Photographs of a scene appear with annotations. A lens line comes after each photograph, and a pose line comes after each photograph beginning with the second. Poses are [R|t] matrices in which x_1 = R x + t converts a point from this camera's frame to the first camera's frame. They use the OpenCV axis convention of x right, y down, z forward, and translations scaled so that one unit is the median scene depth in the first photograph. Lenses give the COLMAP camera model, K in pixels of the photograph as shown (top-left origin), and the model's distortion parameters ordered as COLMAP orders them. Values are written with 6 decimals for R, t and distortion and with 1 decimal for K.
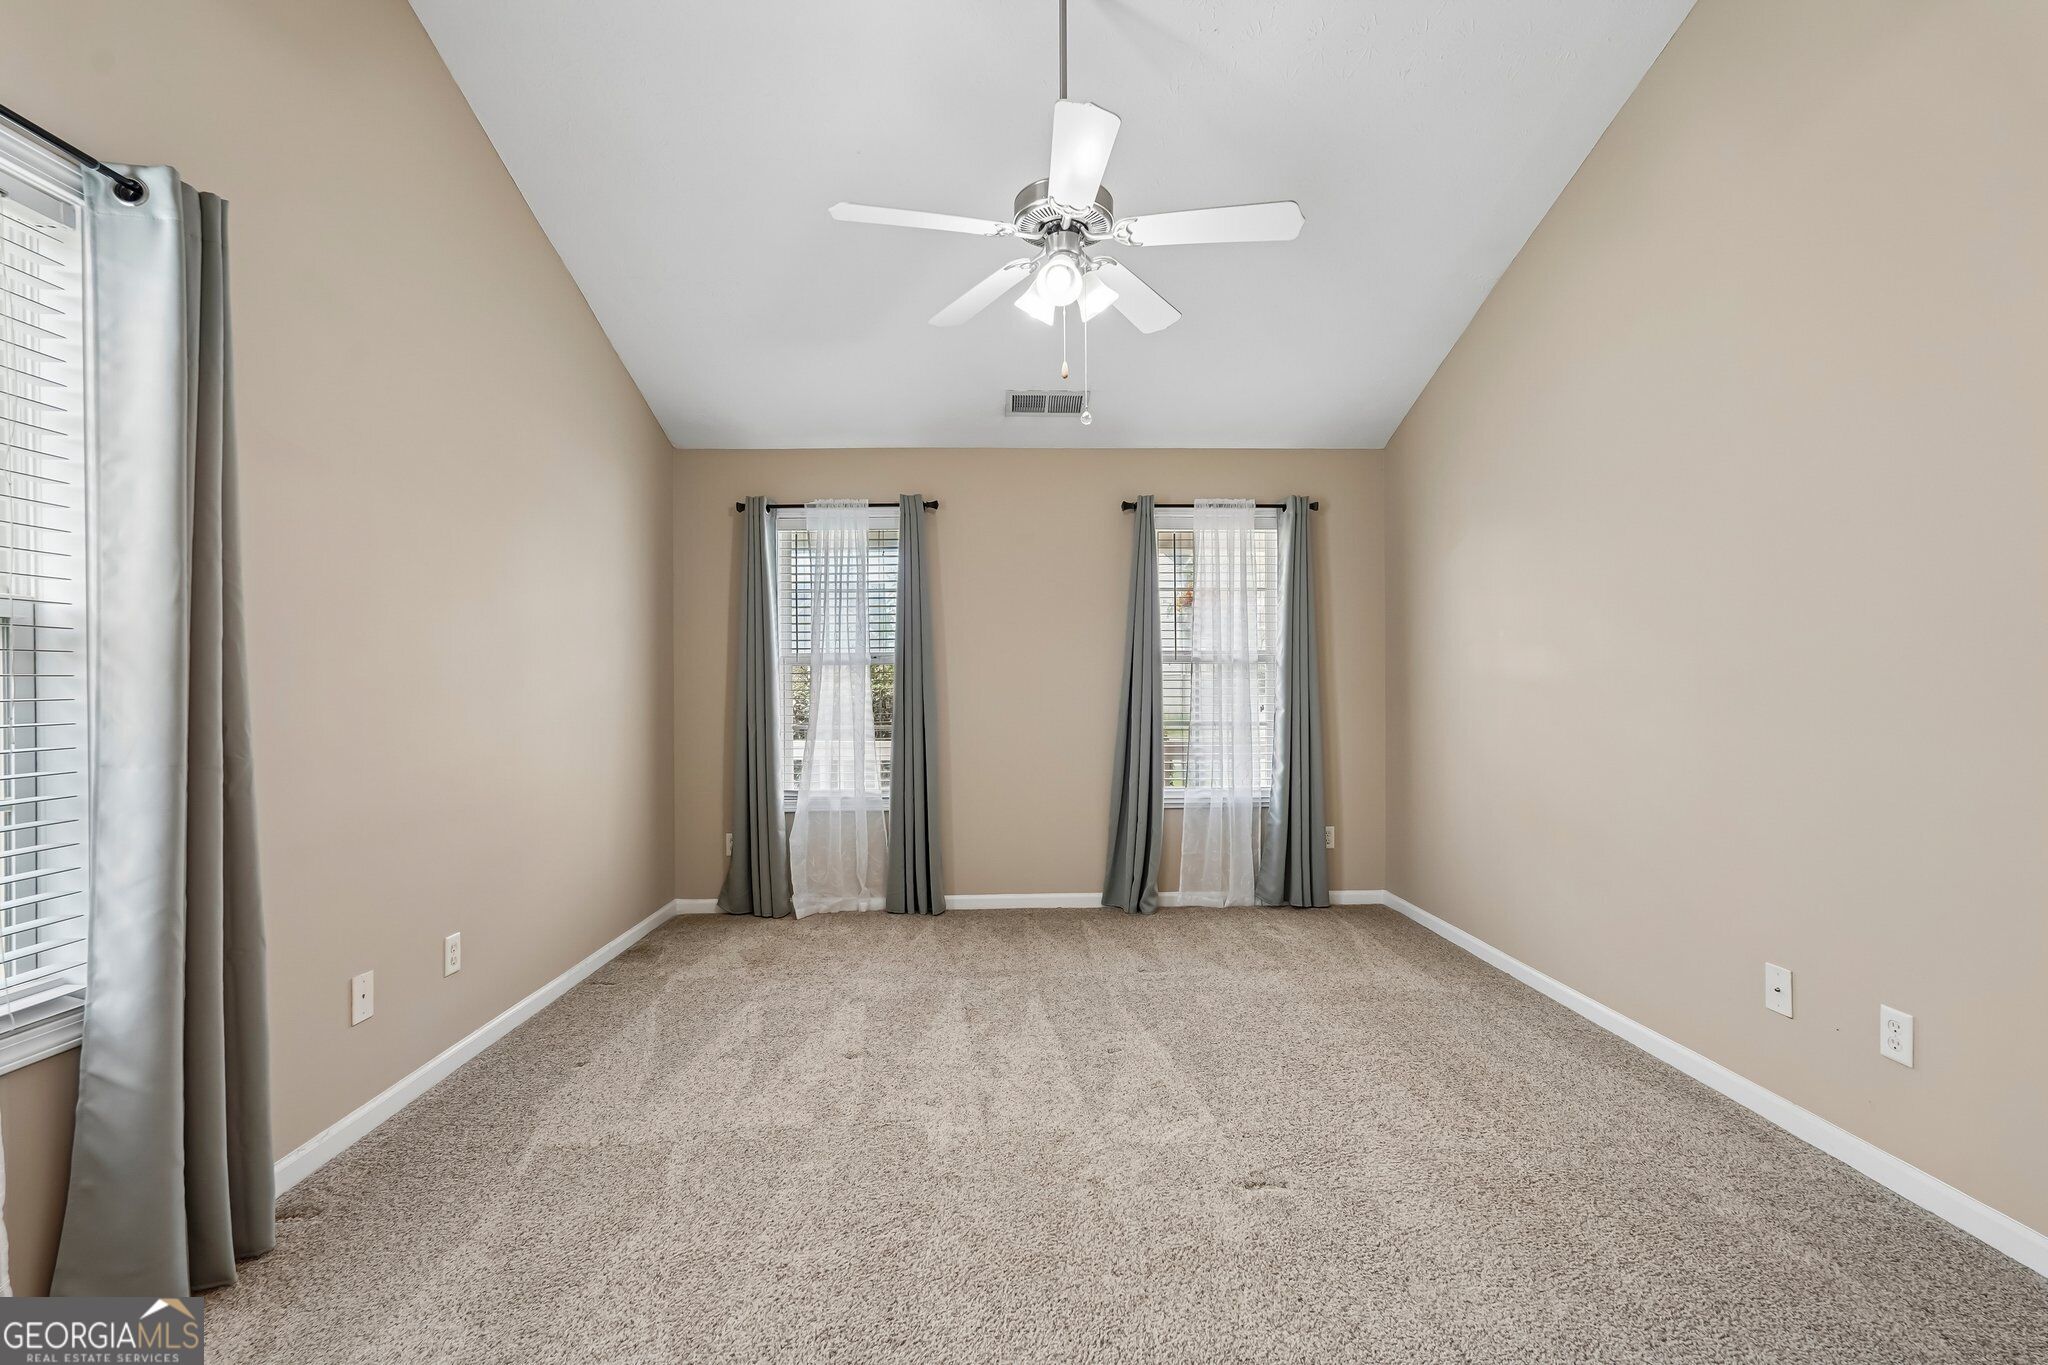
lens RADIAL K [[899.0, 0, 1015.6], [0, 899.0, 680.0], [0, 0, 1]] dist [-0.003926, 0.001406]
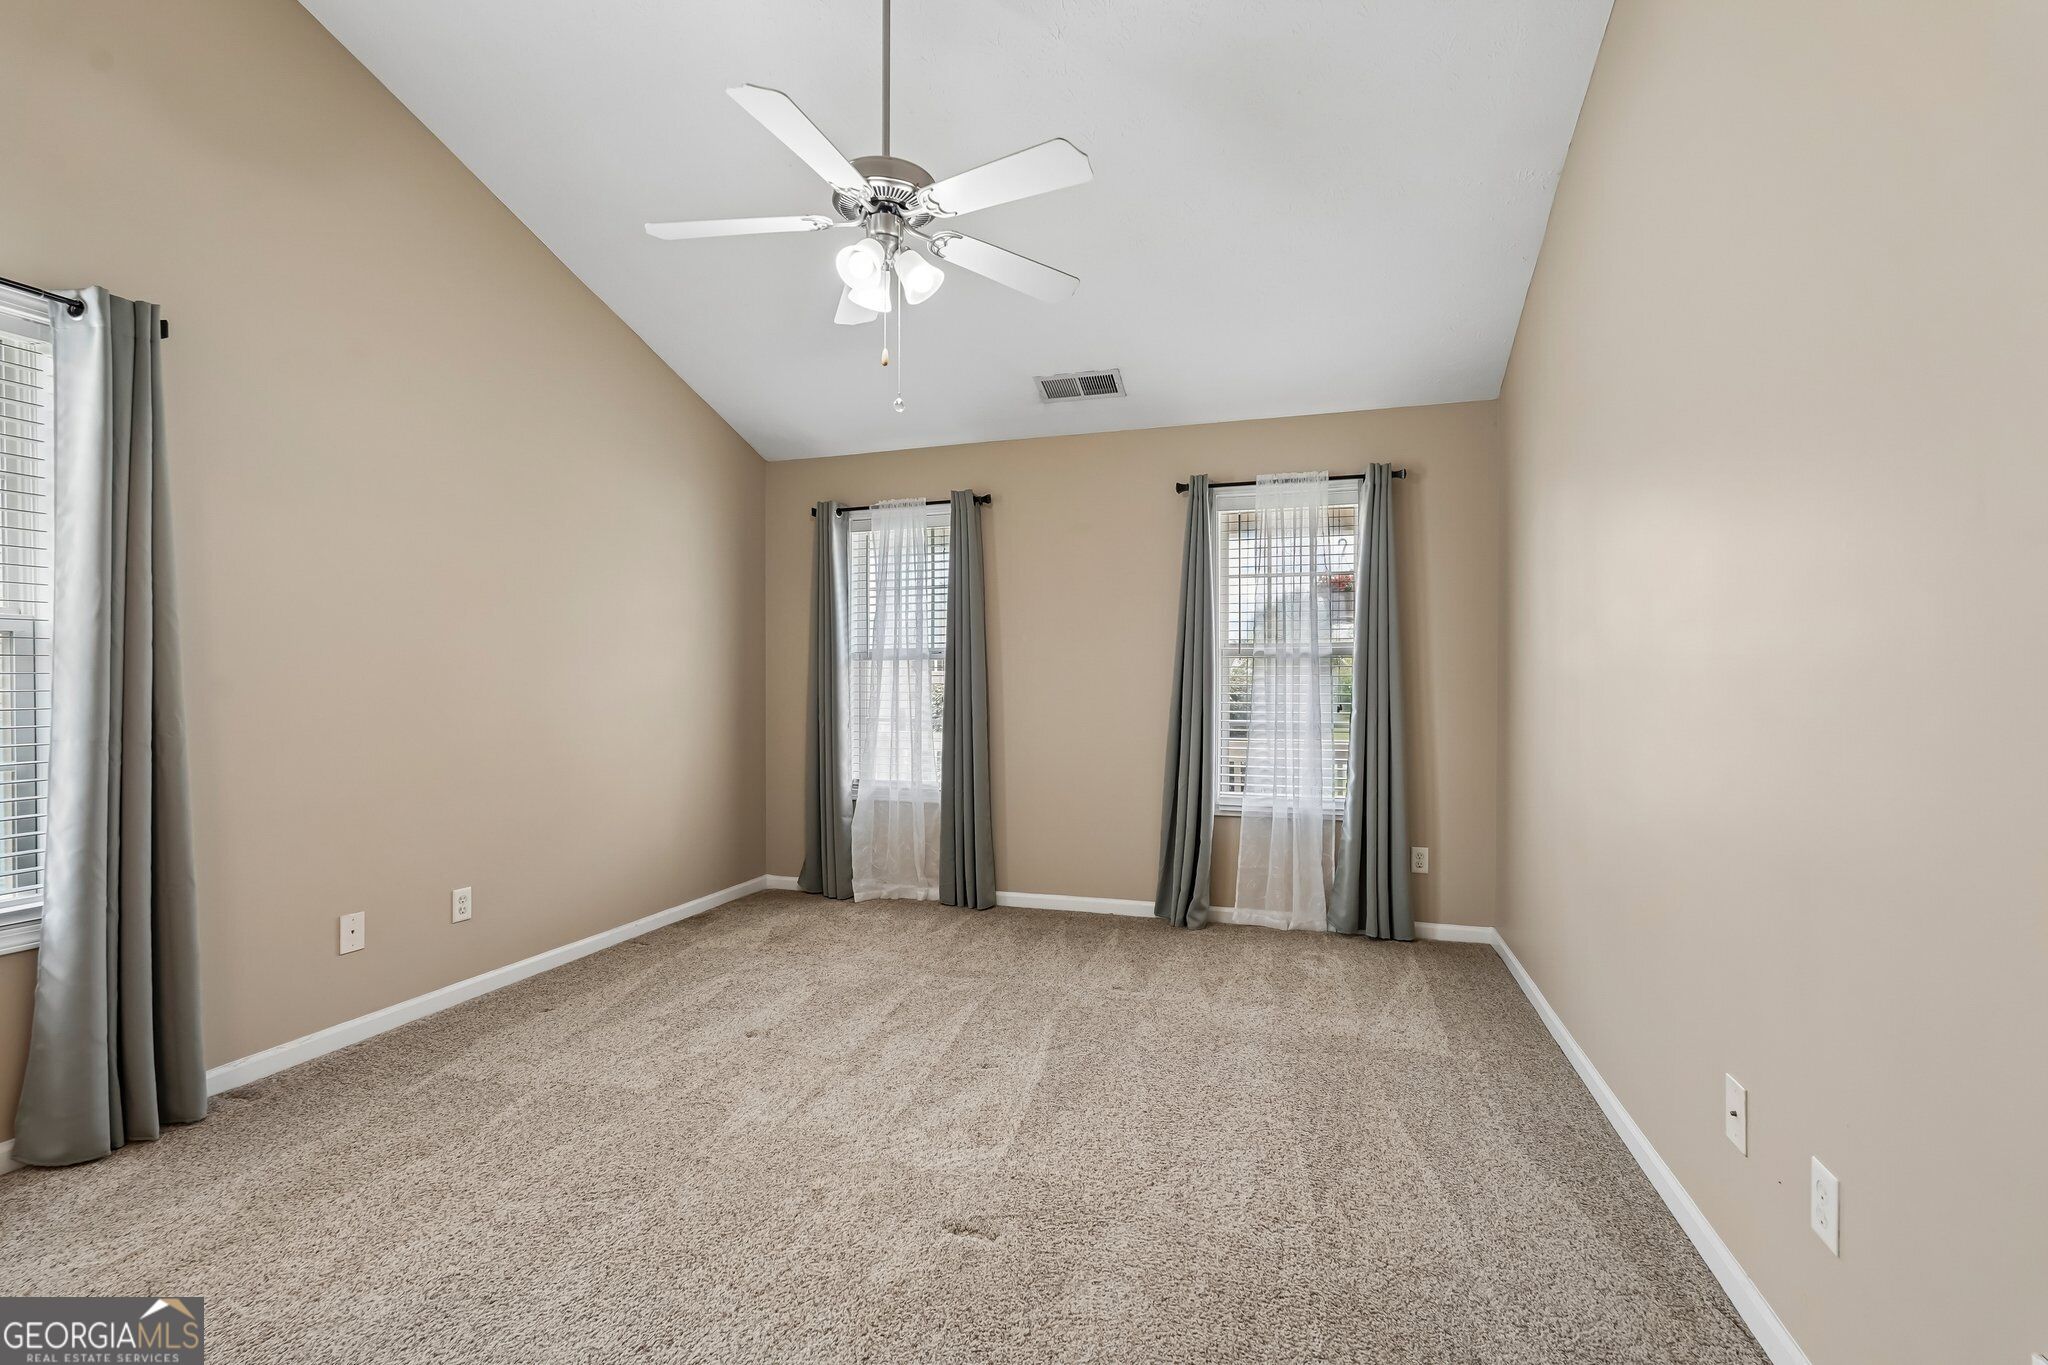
lens RADIAL K [[899.0, 0, 1024.1], [0, 899.0, 684.5], [0, 0, 1]] dist [-0.003926, 0.001406]
pose [[0.945297, 0.006892, -0.326137, 0.283753], [-0.002250, 0.999891, 0.014607, -0.004325], [0.326202, -0.013074, 0.945210, 0.072409]]
